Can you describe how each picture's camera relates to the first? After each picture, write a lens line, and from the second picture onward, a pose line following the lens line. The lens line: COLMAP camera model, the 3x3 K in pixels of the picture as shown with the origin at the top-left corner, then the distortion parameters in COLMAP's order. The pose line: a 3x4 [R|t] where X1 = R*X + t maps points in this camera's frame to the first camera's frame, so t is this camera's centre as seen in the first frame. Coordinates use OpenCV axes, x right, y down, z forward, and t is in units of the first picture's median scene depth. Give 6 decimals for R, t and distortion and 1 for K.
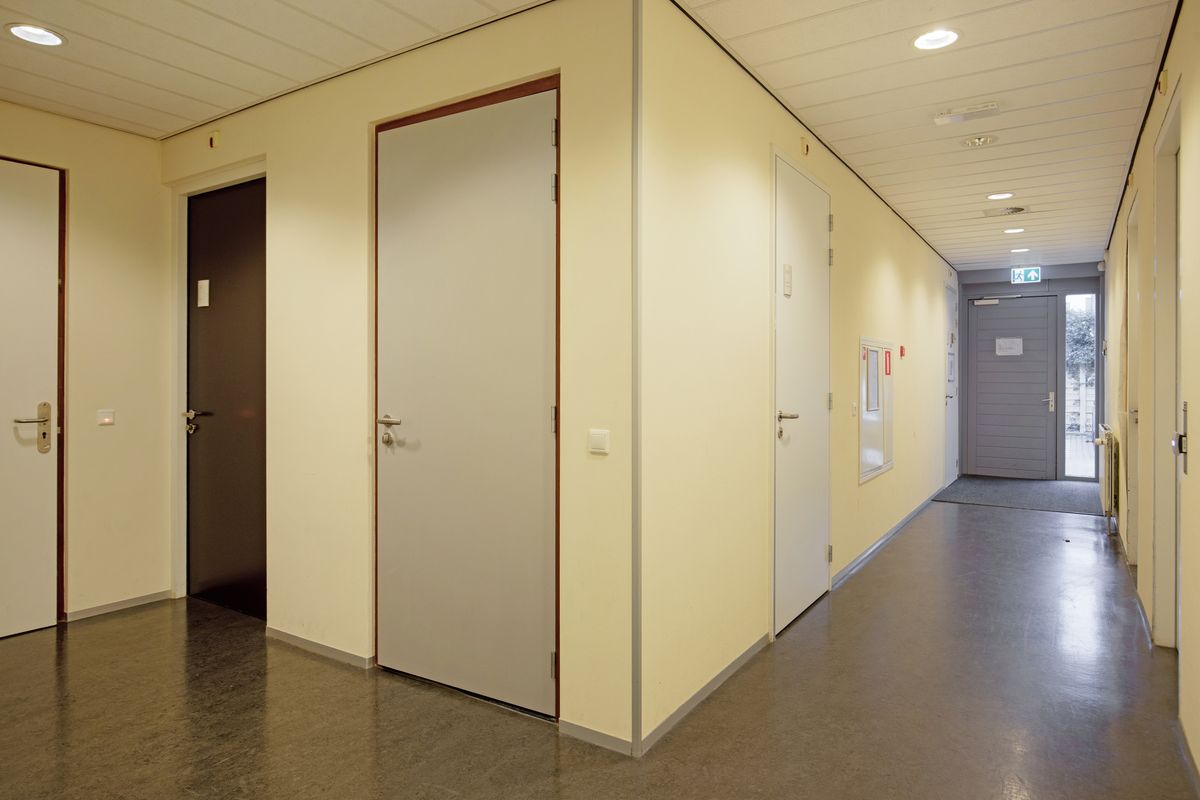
lens RADIAL K [[722.7, 0, 599.9], [0, 722.7, 383.4], [0, 0, 1]] dist [0.000879, 0.000170]
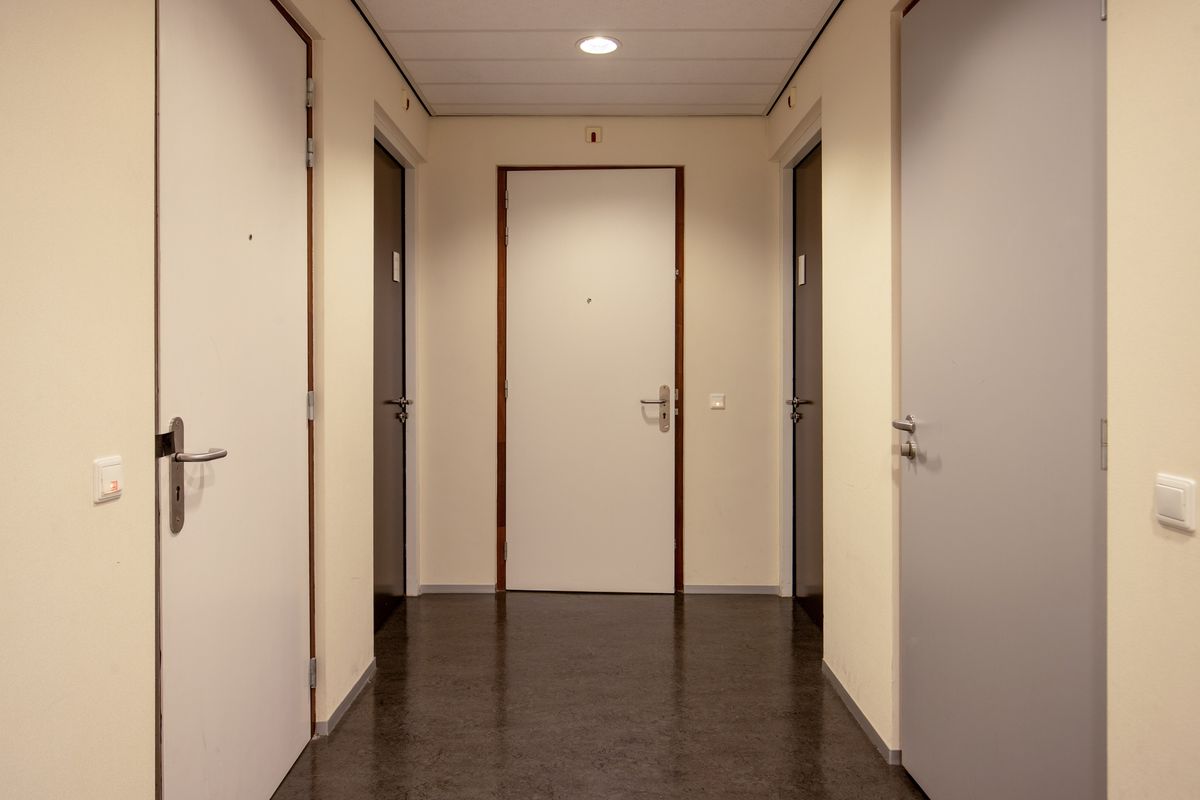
lens RADIAL K [[766.4, 0, 599.1], [0, 766.4, 365.0], [0, 0, 1]] dist [-0.006694, -0.017363]
pose [[0.540898, 0.003030, -0.841082, 0.166460], [-0.007096, 0.999974, -0.000961, -0.002699], [0.841058, 0.006488, 0.540906, 0.348181]]
